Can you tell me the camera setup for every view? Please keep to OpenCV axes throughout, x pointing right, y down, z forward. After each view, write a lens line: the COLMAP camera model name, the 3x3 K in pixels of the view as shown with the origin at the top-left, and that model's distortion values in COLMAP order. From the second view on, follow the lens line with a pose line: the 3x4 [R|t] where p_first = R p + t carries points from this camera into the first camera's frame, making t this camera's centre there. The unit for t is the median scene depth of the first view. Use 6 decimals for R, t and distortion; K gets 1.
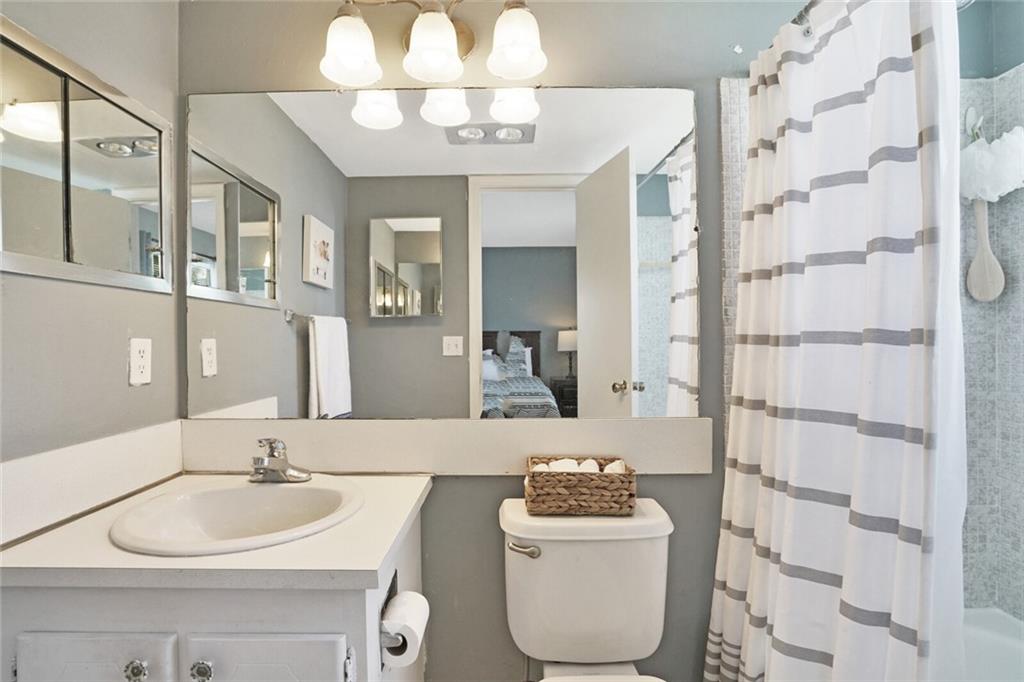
lens RADIAL K [[483.6, 0, 508.2], [0, 483.6, 343.9], [0, 0, 1]] dist [-0.030330, 0.001461]
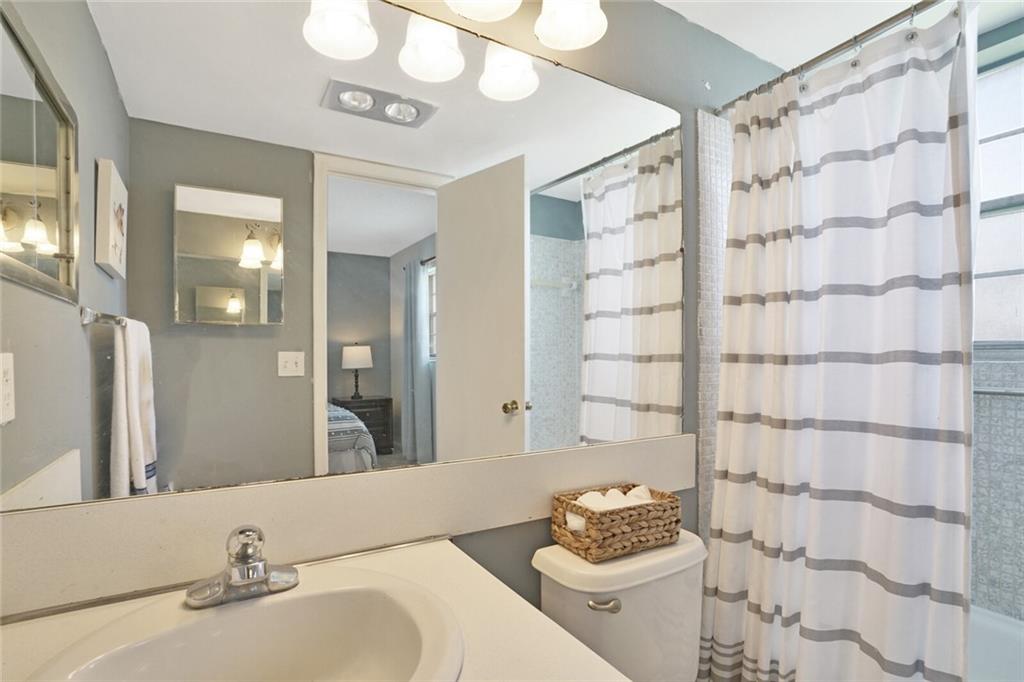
lens RADIAL K [[489.3, 0, 508.8], [0, 489.3, 364.5], [0, 0, 1]] dist [-0.031149, 0.000305]
pose [[0.861308, -0.002158, 0.508079, -0.497690], [-0.001536, 0.999975, 0.006851, -0.002480], [-0.508081, -0.006681, 0.861284, 0.322474]]
